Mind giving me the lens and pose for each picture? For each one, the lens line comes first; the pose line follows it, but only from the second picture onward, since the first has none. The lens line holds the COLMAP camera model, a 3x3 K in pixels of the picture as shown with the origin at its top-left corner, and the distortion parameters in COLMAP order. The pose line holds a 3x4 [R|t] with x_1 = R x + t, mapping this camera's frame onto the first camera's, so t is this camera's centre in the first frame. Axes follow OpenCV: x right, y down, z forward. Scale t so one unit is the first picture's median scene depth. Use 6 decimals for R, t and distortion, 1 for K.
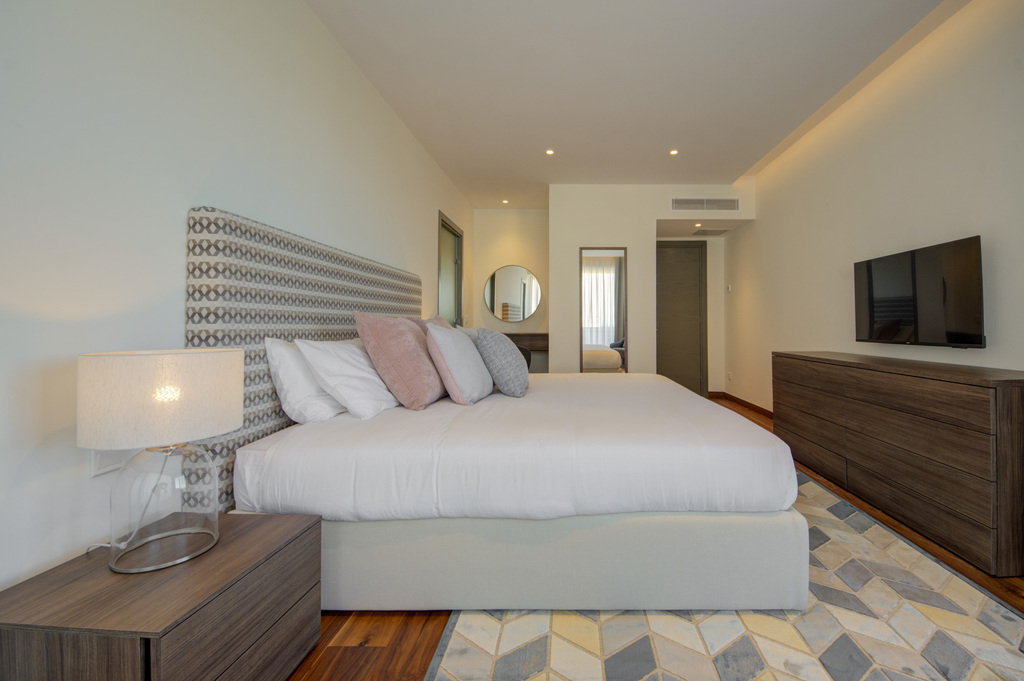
lens RADIAL K [[409.9, 0, 511.5], [0, 409.9, 331.3], [0, 0, 1]] dist [0.015179, -0.013820]
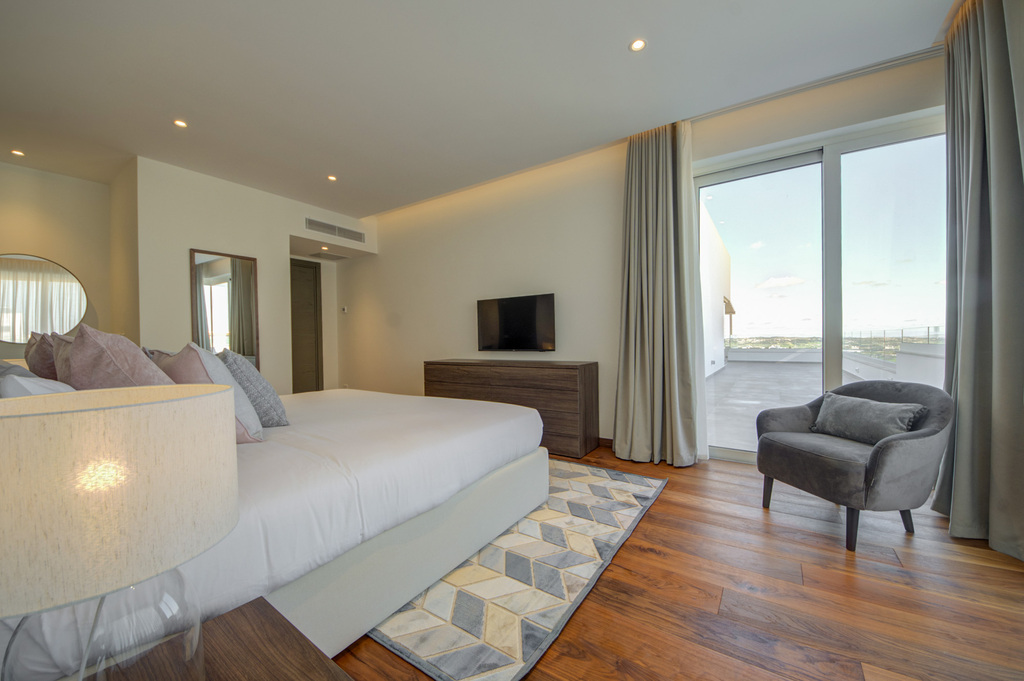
lens RADIAL K [[372.5, 0, 533.7], [0, 372.5, 363.8], [0, 0, 1]] dist [0.001399, -0.006554]
pose [[0.535230, -0.062314, 0.842405, -0.515786], [0.027261, 0.998030, 0.056505, -0.001858], [-0.844266, -0.007278, 0.535875, 0.155227]]
